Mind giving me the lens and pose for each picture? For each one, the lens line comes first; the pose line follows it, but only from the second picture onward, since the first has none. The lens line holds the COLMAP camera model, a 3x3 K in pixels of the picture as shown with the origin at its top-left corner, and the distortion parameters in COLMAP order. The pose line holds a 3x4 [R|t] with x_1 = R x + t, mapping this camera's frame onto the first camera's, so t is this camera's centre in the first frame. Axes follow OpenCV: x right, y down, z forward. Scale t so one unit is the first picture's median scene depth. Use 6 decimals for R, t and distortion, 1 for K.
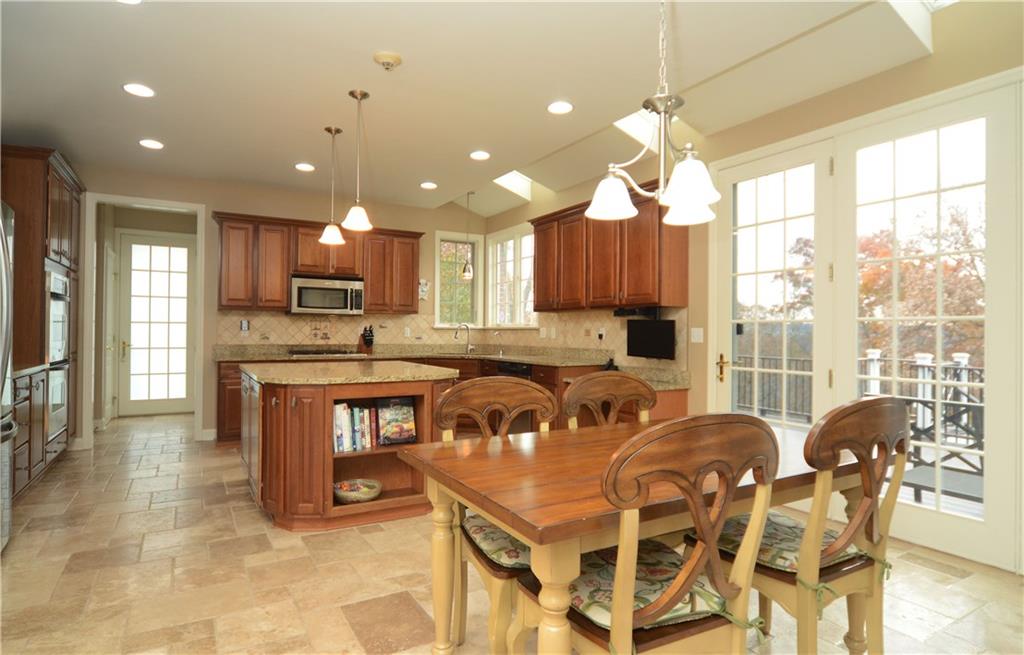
lens RADIAL K [[542.4, 0, 509.7], [0, 542.4, 329.4], [0, 0, 1]] dist [-0.004464, -0.001263]
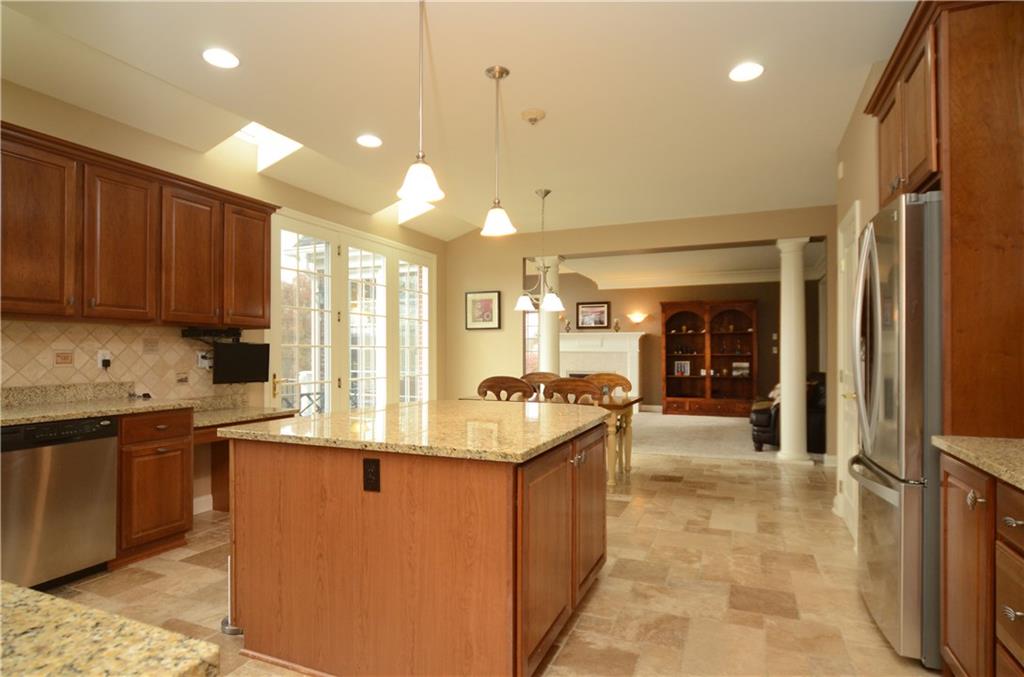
lens RADIAL K [[549.8, 0, 509.9], [0, 549.8, 341.2], [0, 0, 1]] dist [-0.002824, -0.000284]
pose [[-0.591376, 0.009312, 0.806342, -1.070833], [-0.005989, 0.999855, -0.015939, -0.010411], [-0.806373, -0.014255, -0.591235, 1.629988]]
